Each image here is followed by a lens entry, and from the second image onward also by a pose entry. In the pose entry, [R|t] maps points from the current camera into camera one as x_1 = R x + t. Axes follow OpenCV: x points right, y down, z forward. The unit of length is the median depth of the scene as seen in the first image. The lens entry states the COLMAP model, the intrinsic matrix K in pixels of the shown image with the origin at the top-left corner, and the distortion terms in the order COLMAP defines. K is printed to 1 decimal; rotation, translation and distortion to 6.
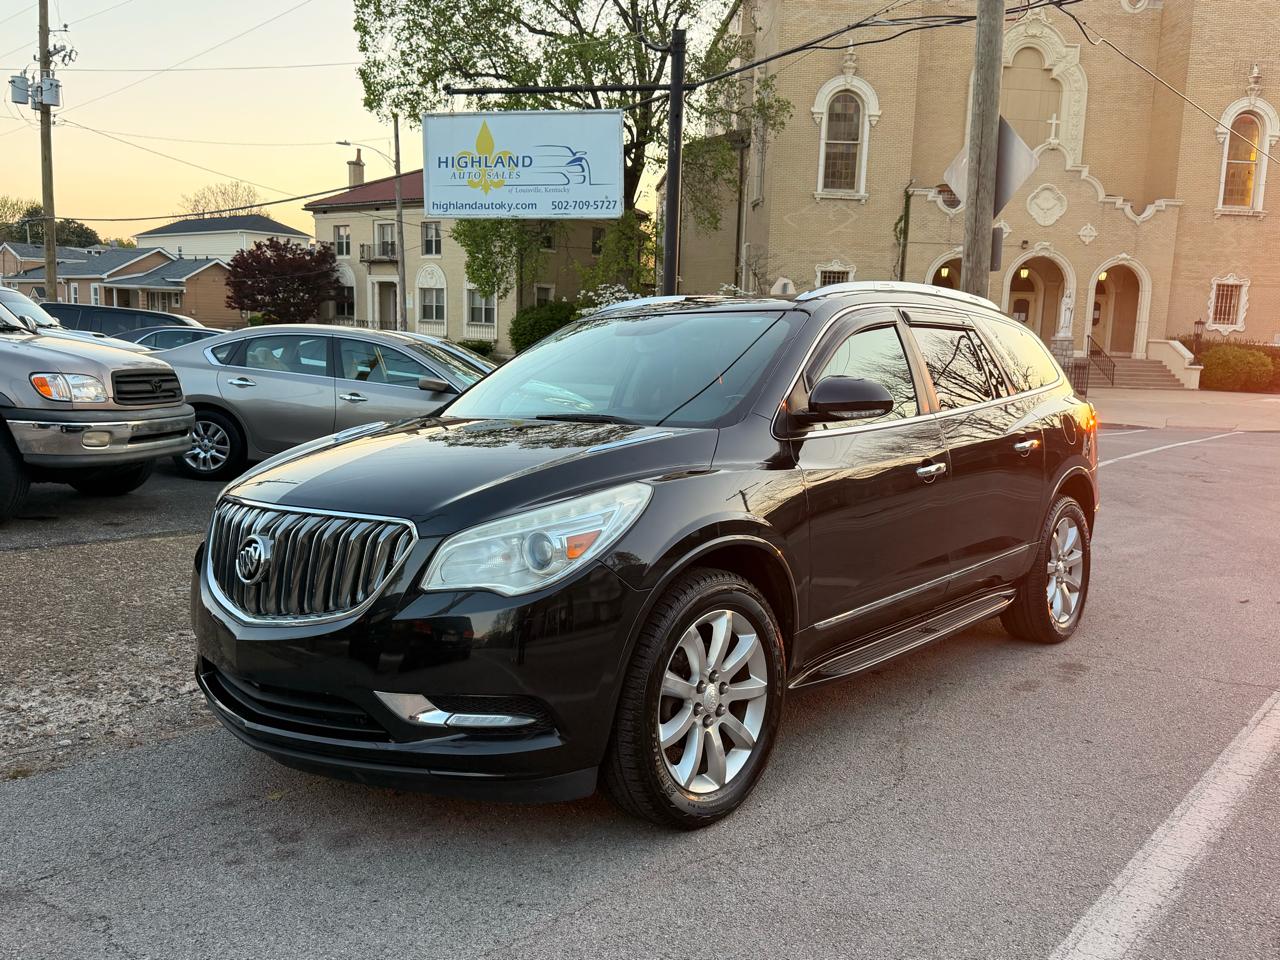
lens RADIAL K [[1056.5, 0, 641.4], [0, 1056.5, 498.2], [0, 0, 1]] dist [0.084913, -0.127926]
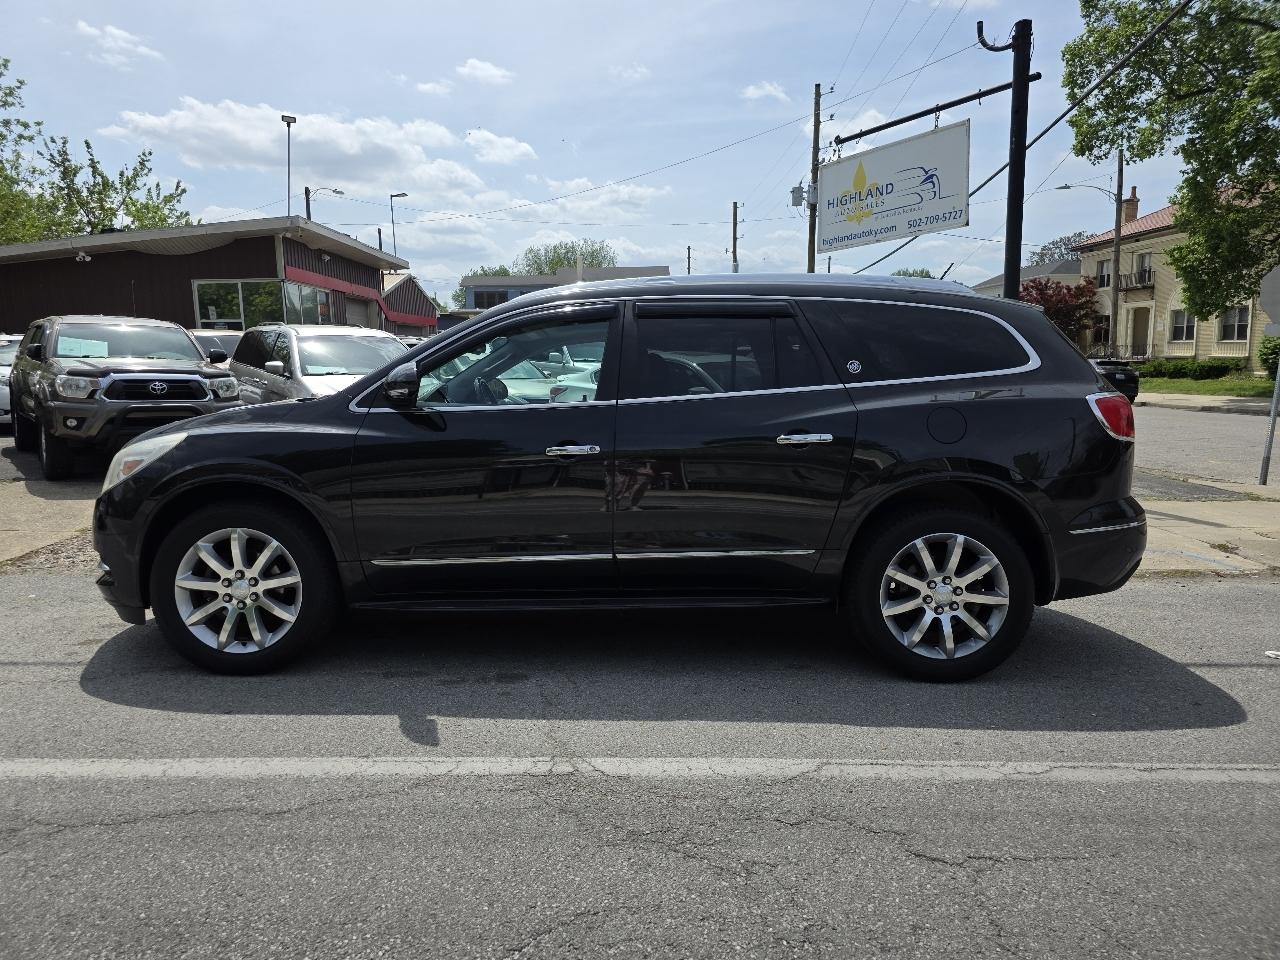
lens RADIAL K [[871.8, 0, 629.6], [0, 871.8, 475.9], [0, 0, 1]] dist [0.038858, -0.019093]
pose [[0.647773, 0.059928, -0.759473, 0.546232], [-0.082968, 0.996521, 0.007867, -0.014760], [0.757302, 0.057916, 0.650492, 0.312581]]
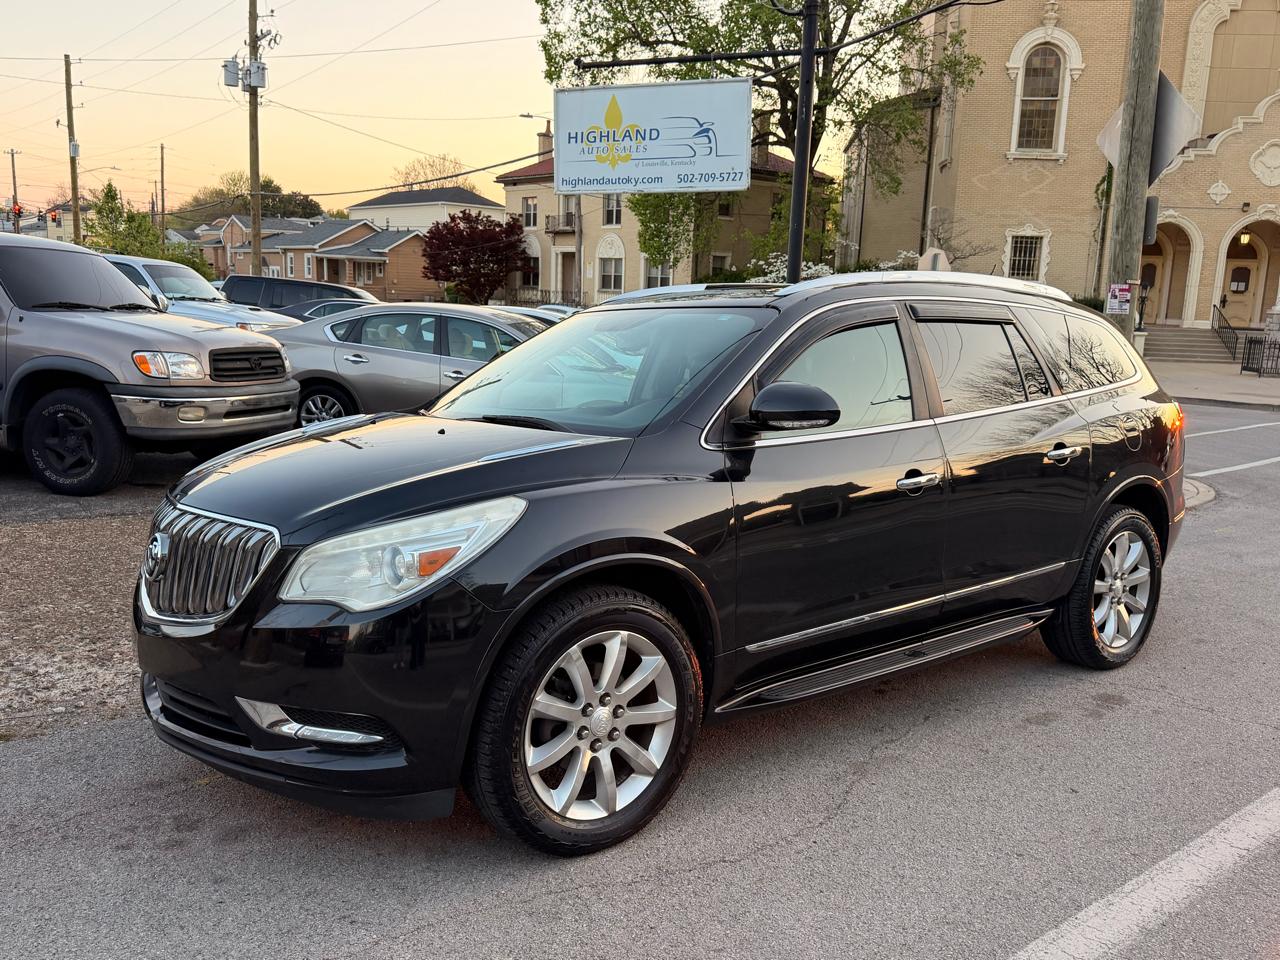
lens RADIAL K [[1056.5, 0, 636.5], [0, 1056.5, 491.8], [0, 0, 1]] dist [0.084913, -0.127926]
pose [[0.982805, 0.036588, -0.180983, 0.088869], [-0.032076, 0.999099, 0.027796, -0.015729], [0.181837, -0.021513, 0.983093, 0.022836]]
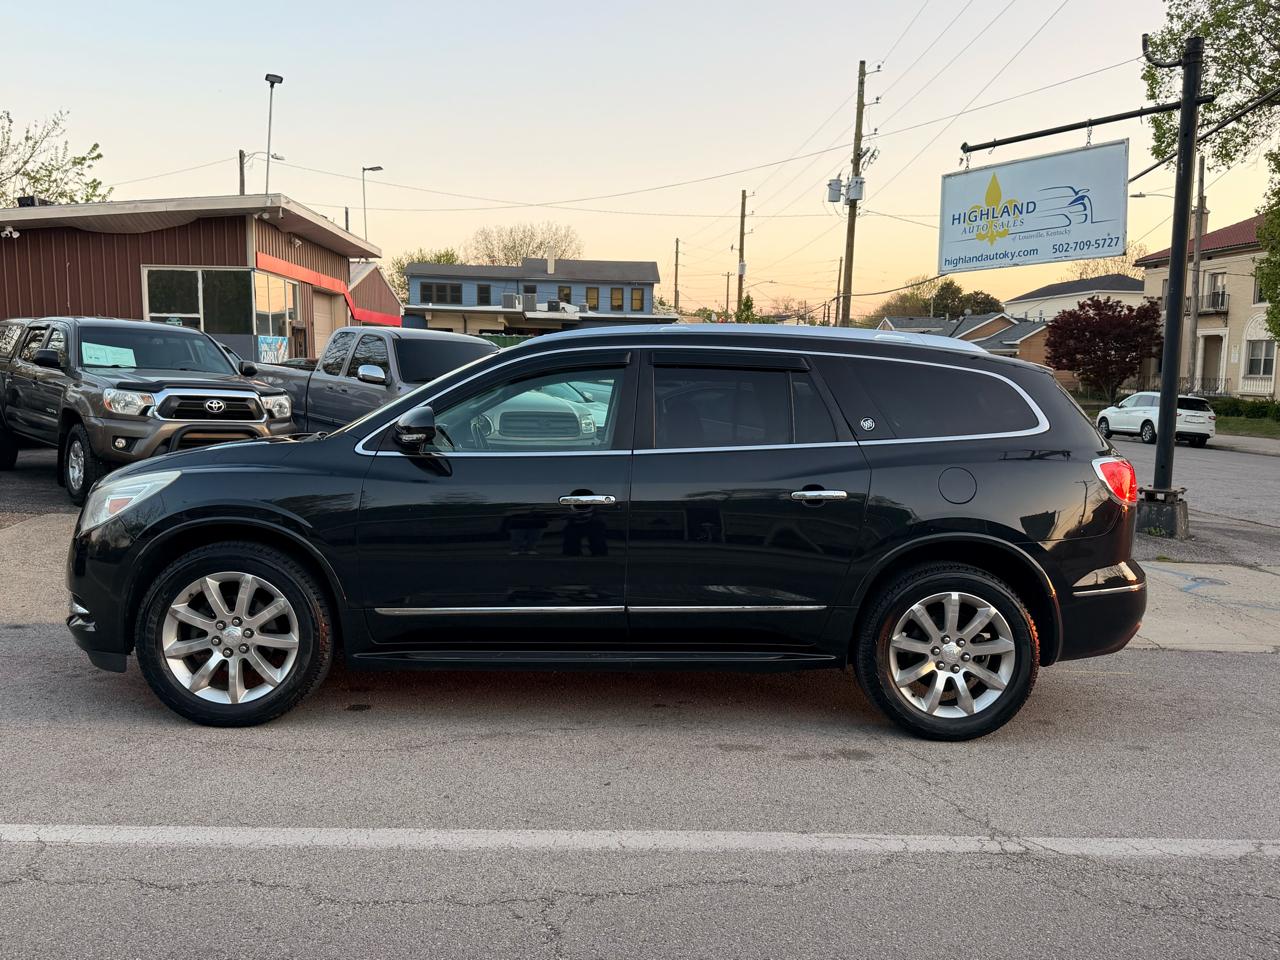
lens RADIAL K [[1056.5, 0, 644.5], [0, 1056.5, 492.5], [0, 0, 1]] dist [0.084913, -0.127926]
pose [[0.692914, 0.067284, -0.717874, 0.473878], [-0.111322, 0.993681, -0.014318, -0.011383], [0.712374, 0.089836, 0.696026, 0.137296]]
